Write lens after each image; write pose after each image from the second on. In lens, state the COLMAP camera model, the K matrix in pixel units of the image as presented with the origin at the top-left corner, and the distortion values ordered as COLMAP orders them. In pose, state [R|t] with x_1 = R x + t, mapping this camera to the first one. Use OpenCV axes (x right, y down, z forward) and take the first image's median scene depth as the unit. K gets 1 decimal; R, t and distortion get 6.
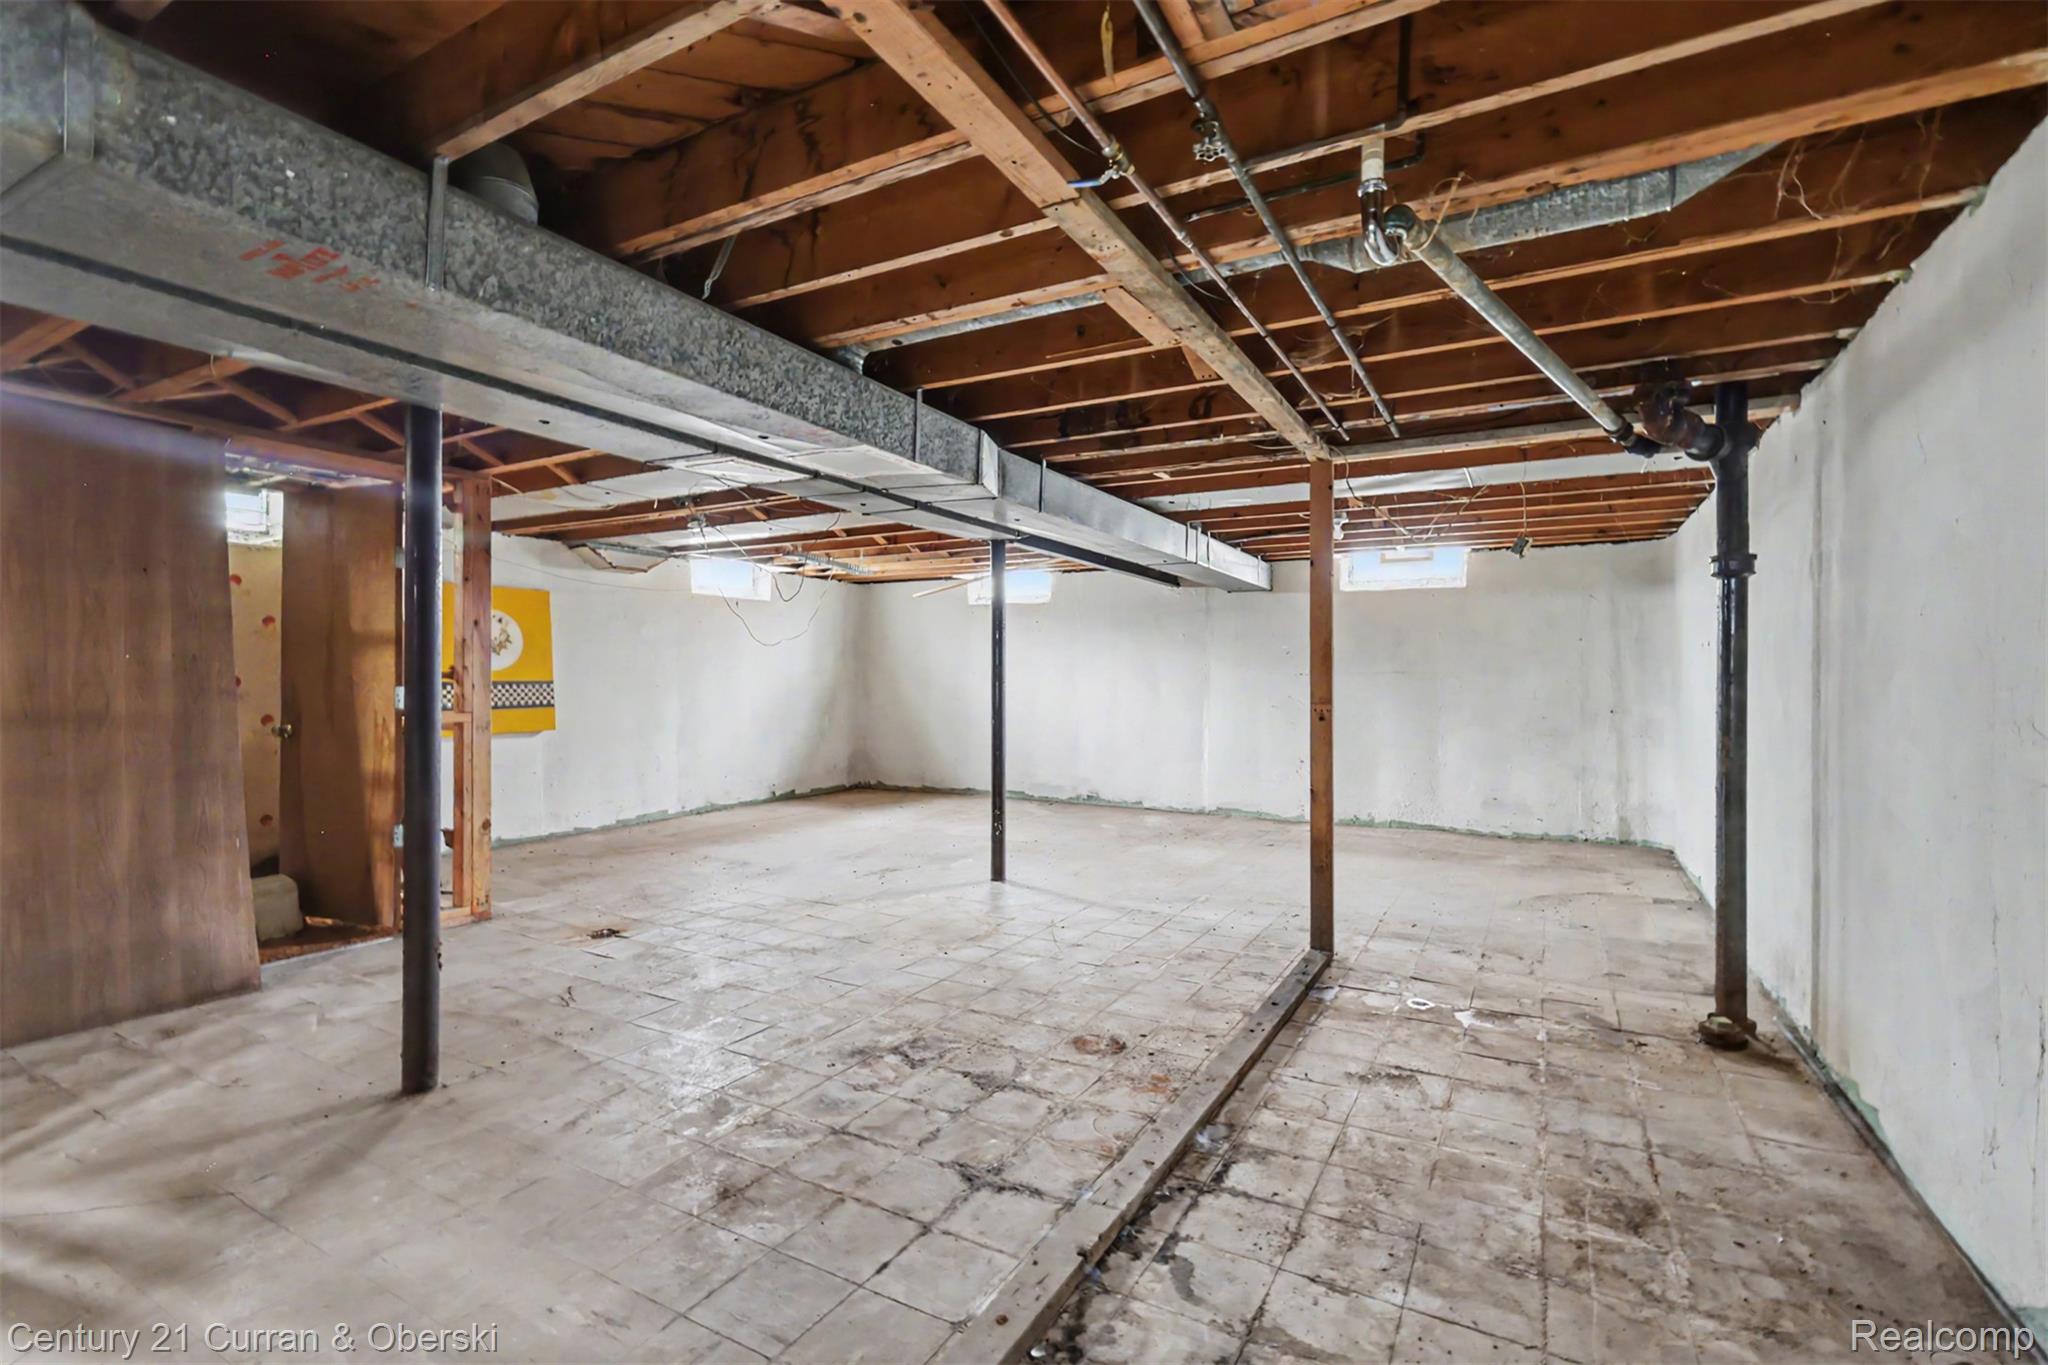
lens RADIAL K [[899.8, 0, 1029.1], [0, 899.8, 667.6], [0, 0, 1]] dist [0.001390, 0.000668]
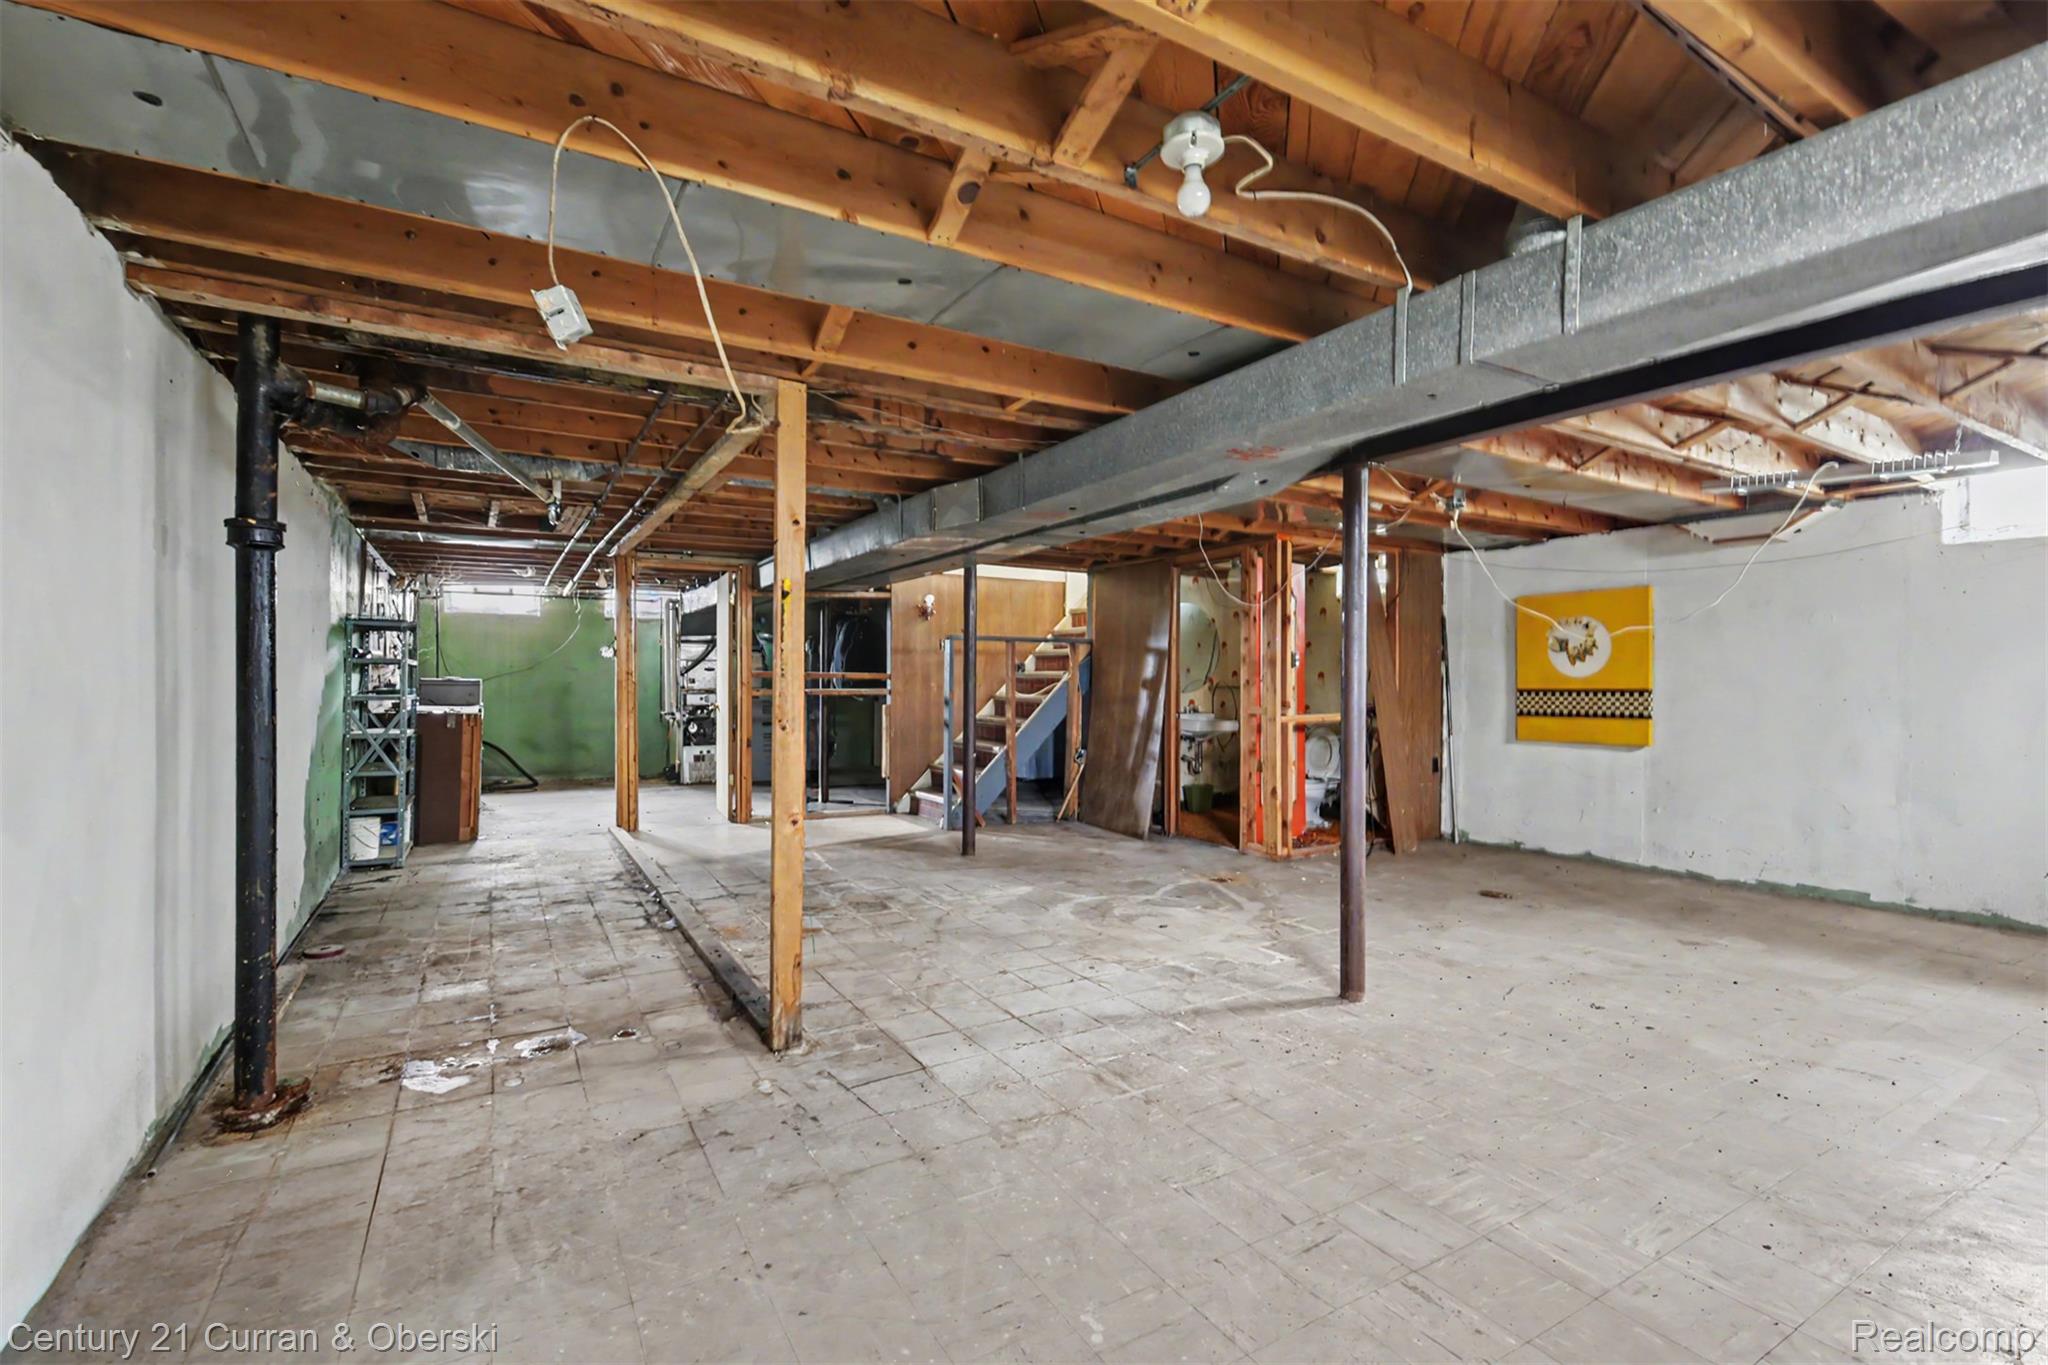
lens RADIAL K [[899.8, 0, 1029.1], [0, 899.8, 667.6], [0, 0, 1]] dist [0.001390, 0.000668]
pose [[-0.489491, -0.017992, -0.871823, 1.109785], [0.005852, 0.999697, -0.023917, 0.023709], [0.871989, -0.016809, -0.489237, 1.932119]]
